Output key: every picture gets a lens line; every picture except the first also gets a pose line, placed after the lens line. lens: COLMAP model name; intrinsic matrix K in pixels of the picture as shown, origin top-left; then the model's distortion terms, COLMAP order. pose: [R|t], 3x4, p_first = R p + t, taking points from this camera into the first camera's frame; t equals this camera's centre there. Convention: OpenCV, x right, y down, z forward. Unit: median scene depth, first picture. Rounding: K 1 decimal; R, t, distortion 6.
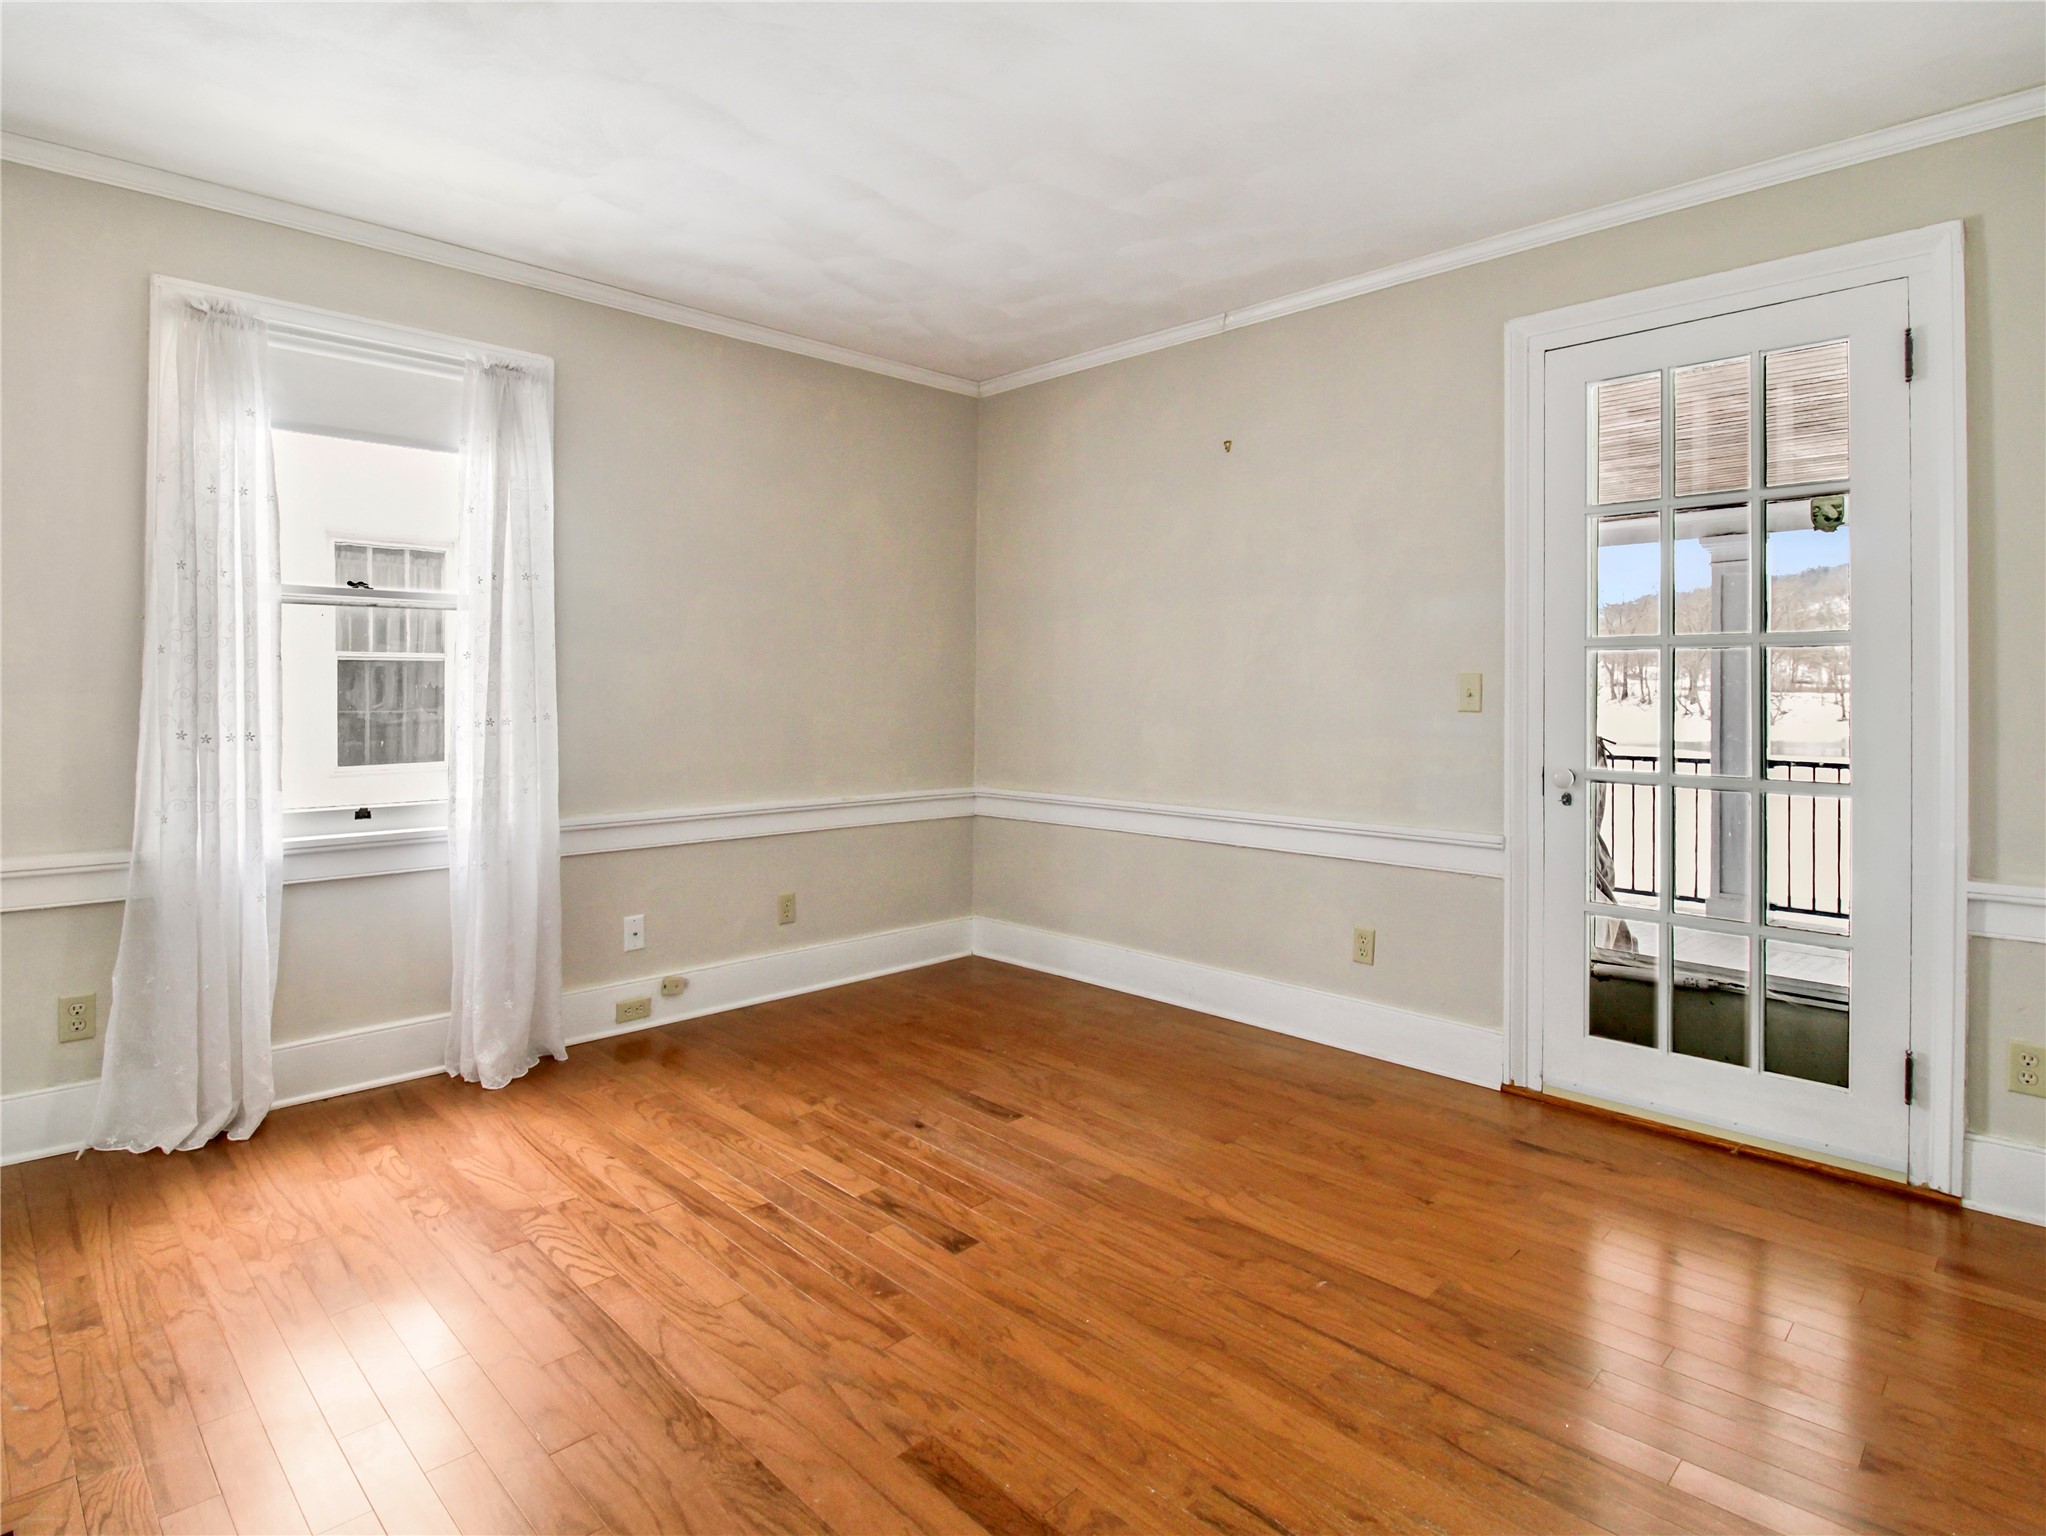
lens RADIAL K [[1087.9, 0, 1020.8], [0, 1087.9, 851.7], [0, 0, 1]] dist [-0.000868, -0.000682]
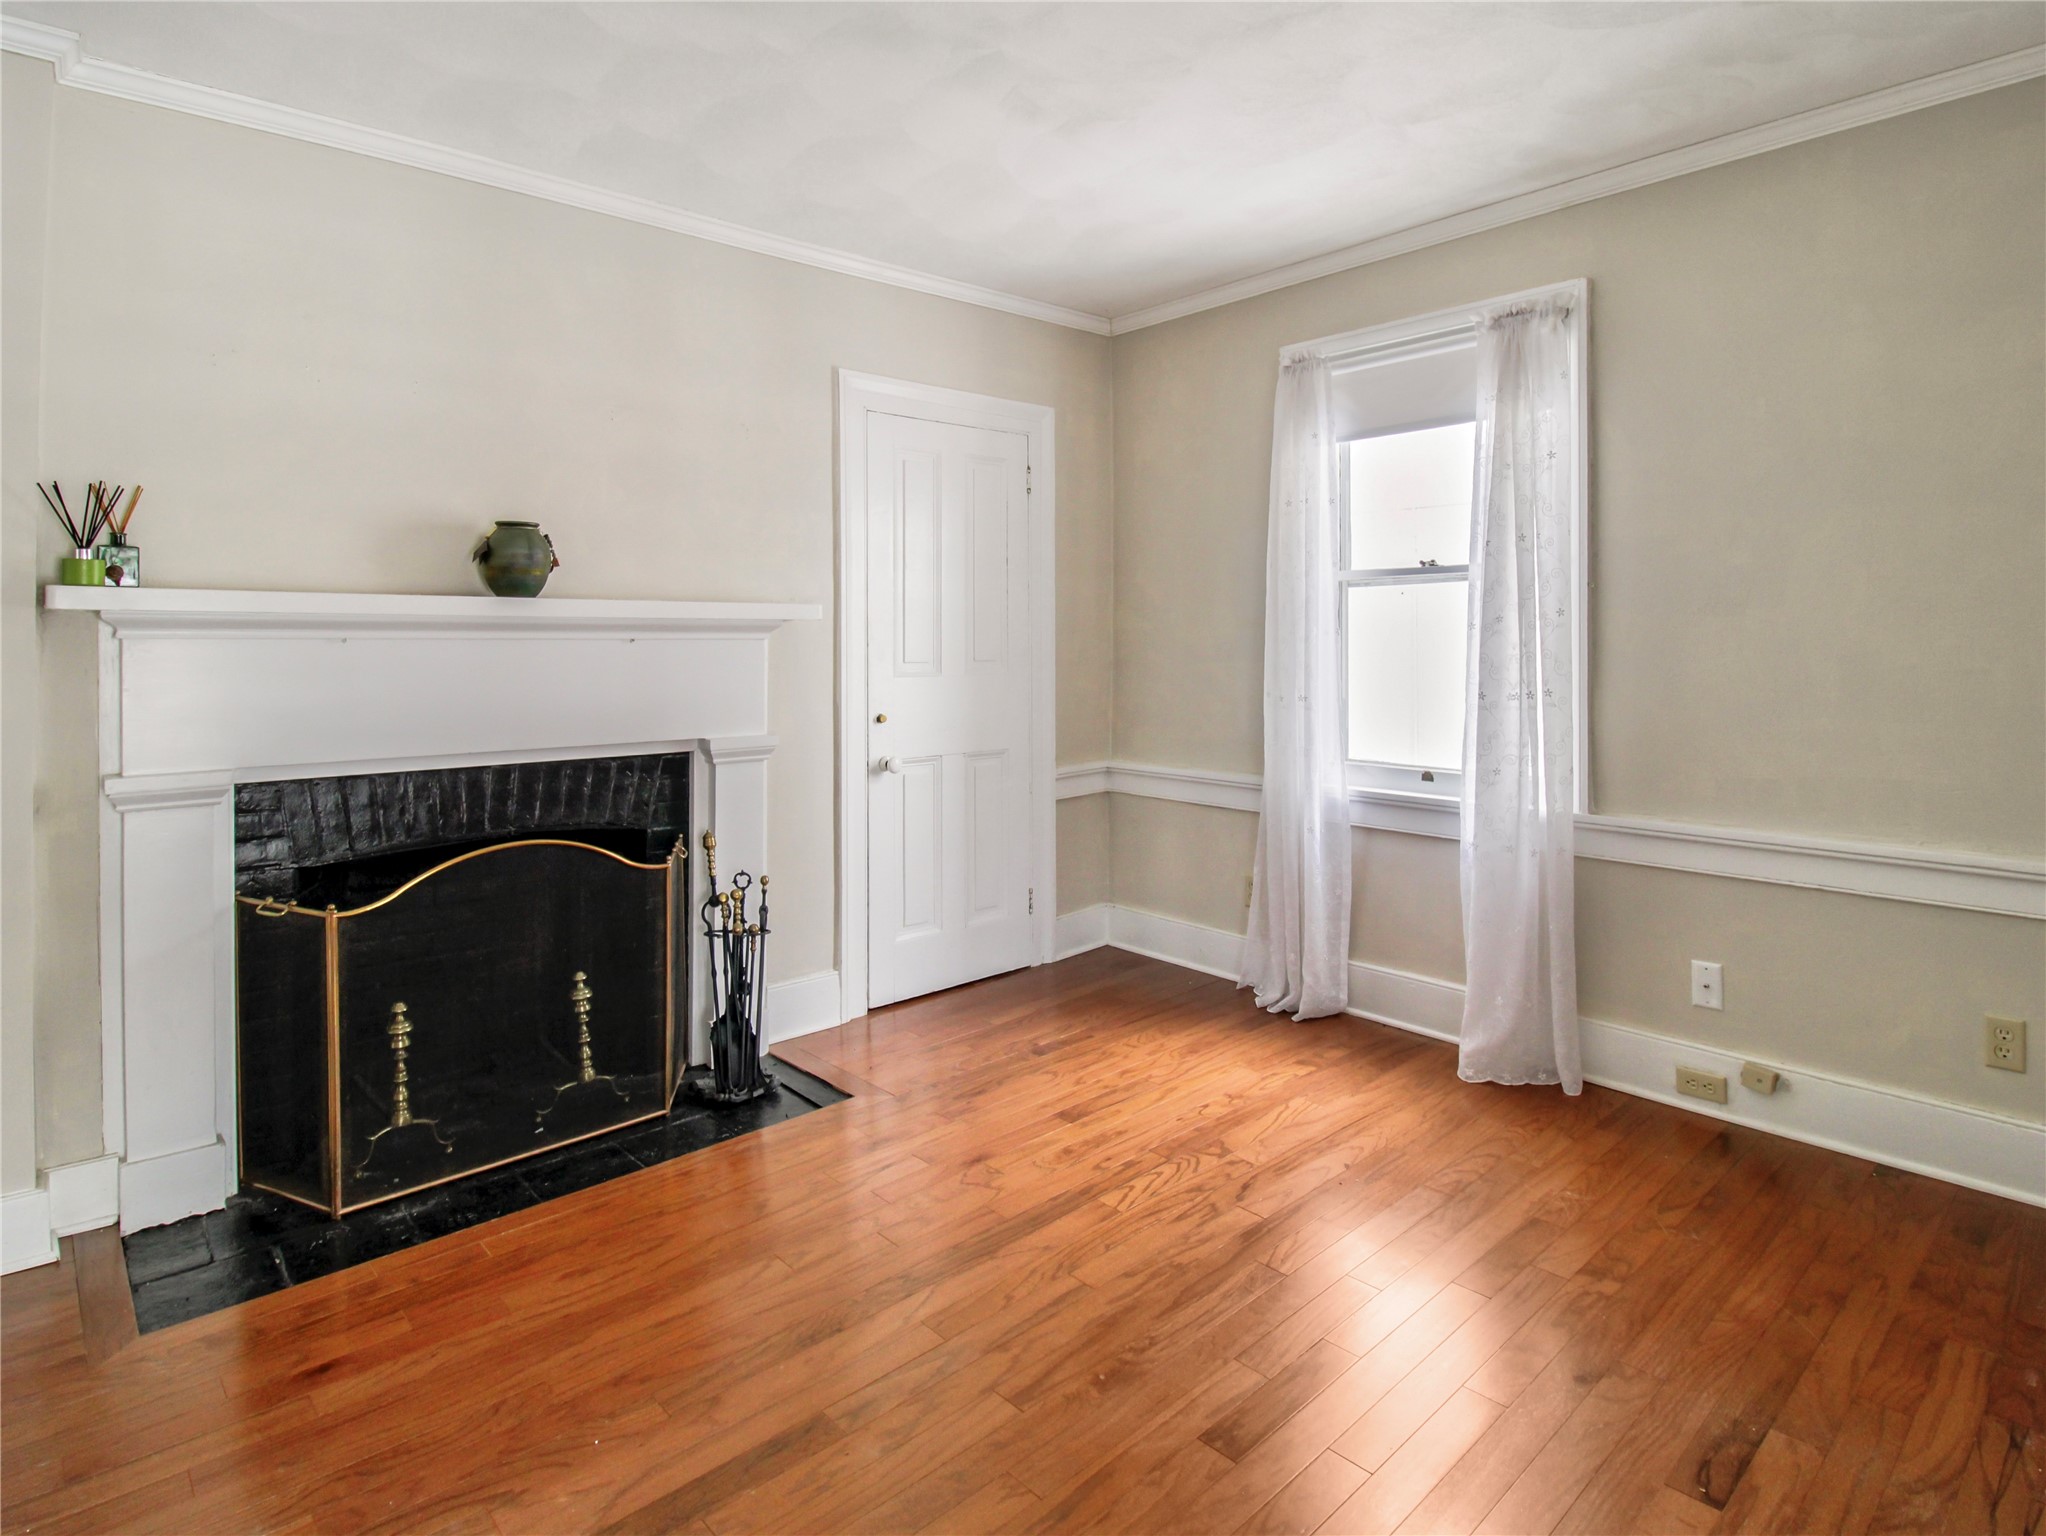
lens RADIAL K [[1095.3, 0, 1023.0], [0, 1095.3, 768.0], [0, 0, 1]] dist [-0.016950, -0.000556]
pose [[-0.038299, 0.104368, -0.993801, 0.514322], [-0.149344, 0.982763, 0.108964, -0.109668], [0.988043, 0.152591, -0.022052, 0.690531]]
